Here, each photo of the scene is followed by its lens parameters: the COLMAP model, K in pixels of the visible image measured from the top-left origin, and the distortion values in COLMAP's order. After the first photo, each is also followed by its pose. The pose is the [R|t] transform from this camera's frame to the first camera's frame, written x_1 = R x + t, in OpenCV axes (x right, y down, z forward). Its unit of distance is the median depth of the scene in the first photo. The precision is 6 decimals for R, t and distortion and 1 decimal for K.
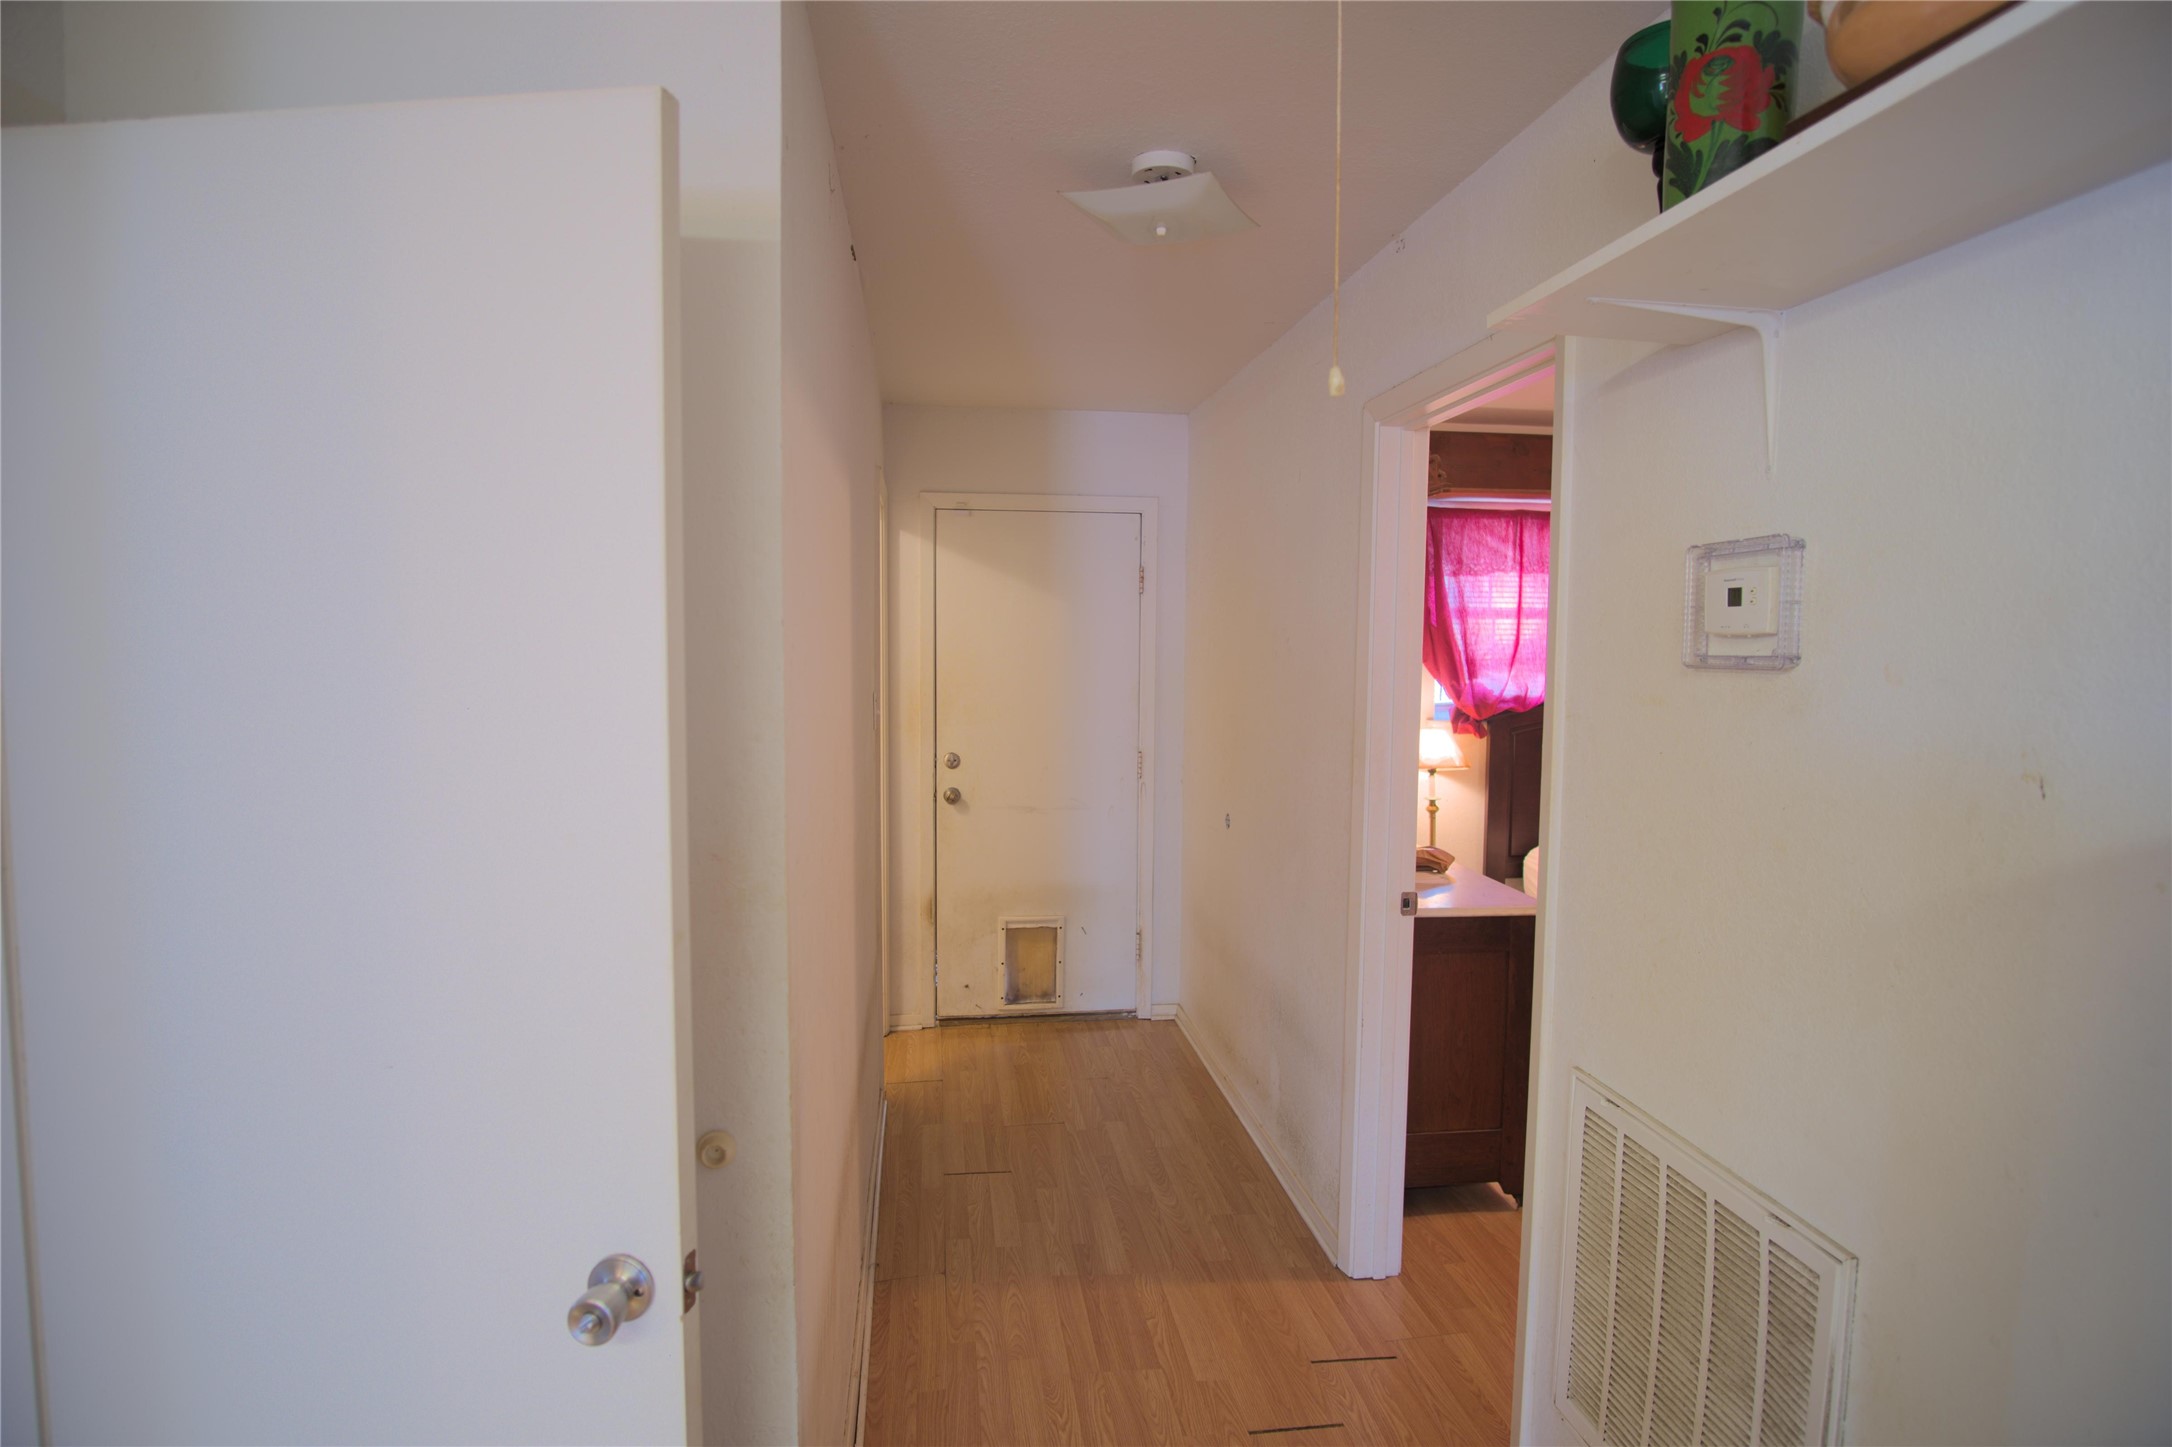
lens RADIAL K [[1156.5, 0, 1088.8], [0, 1156.5, 715.9], [0, 0, 1]] dist [-0.030679, 0.006556]
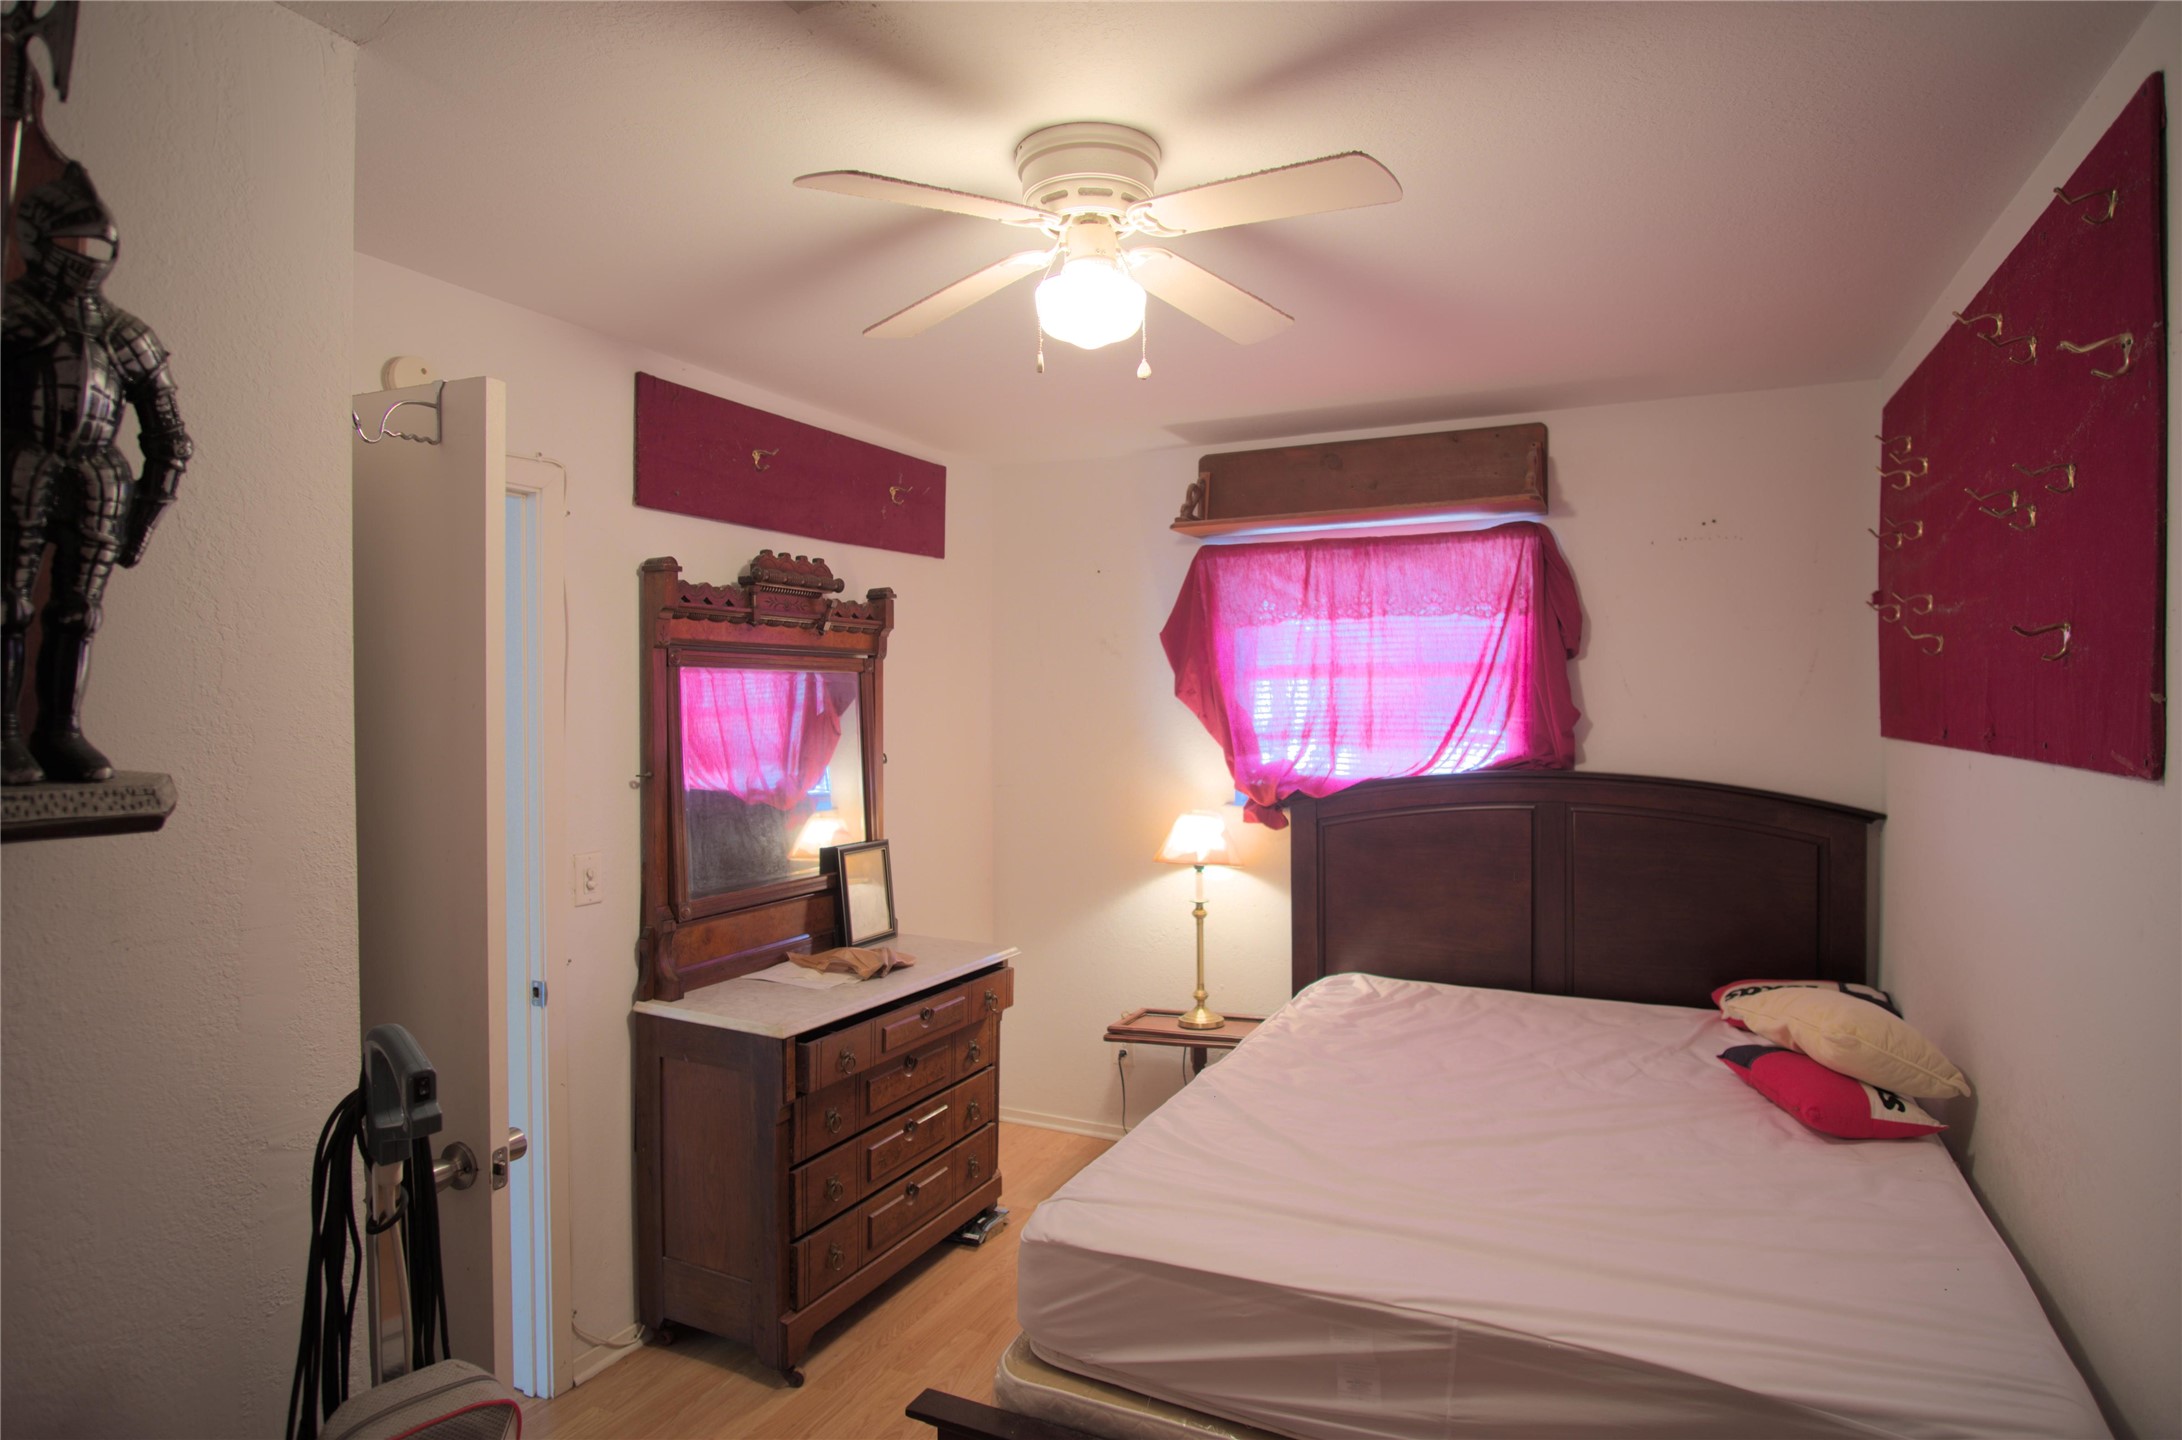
lens RADIAL K [[1173.7, 0, 1089.8], [0, 1173.7, 712.2], [0, 0, 1]] dist [-0.034578, 0.009162]
pose [[0.831373, -0.010351, -0.555619, 0.692147], [-0.022290, 0.998401, -0.051951, -0.016355], [0.555268, 0.055575, 0.829813, 0.259745]]
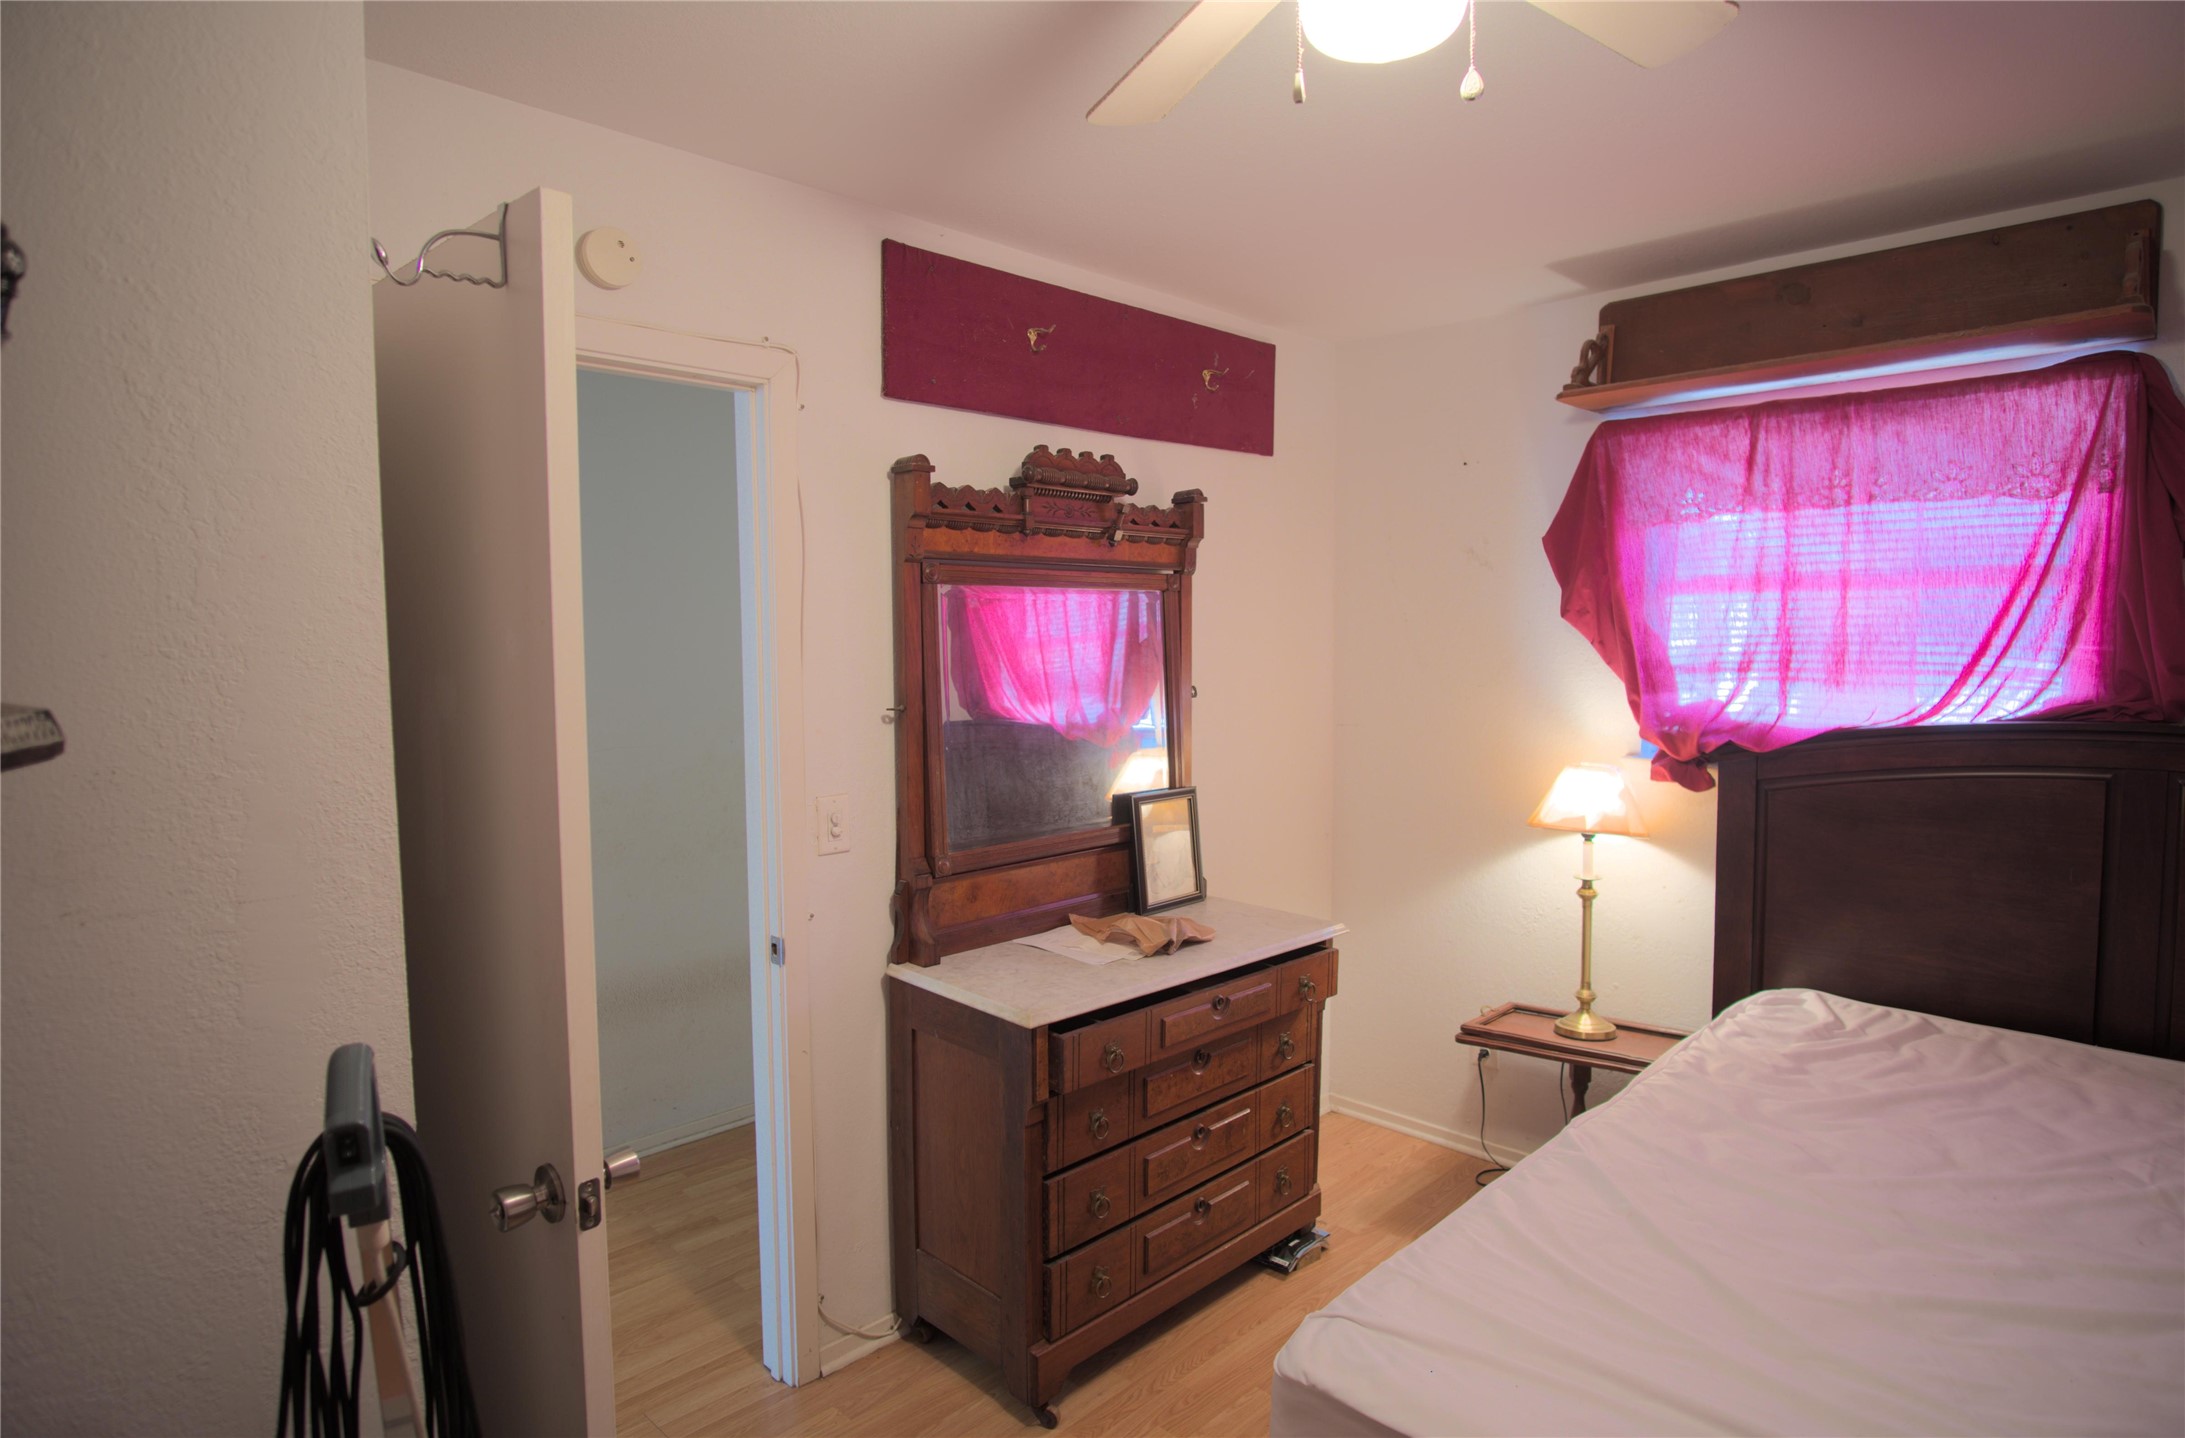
lens RADIAL K [[1175.3, 0, 1093.3], [0, 1175.3, 713.8], [0, 0, 1]] dist [-0.034578, 0.009162]
pose [[0.608116, 0.036678, -0.793001, 0.639550], [-0.037001, 0.999156, 0.017839, -0.020568], [0.792986, 0.018494, 0.608959, 0.382524]]
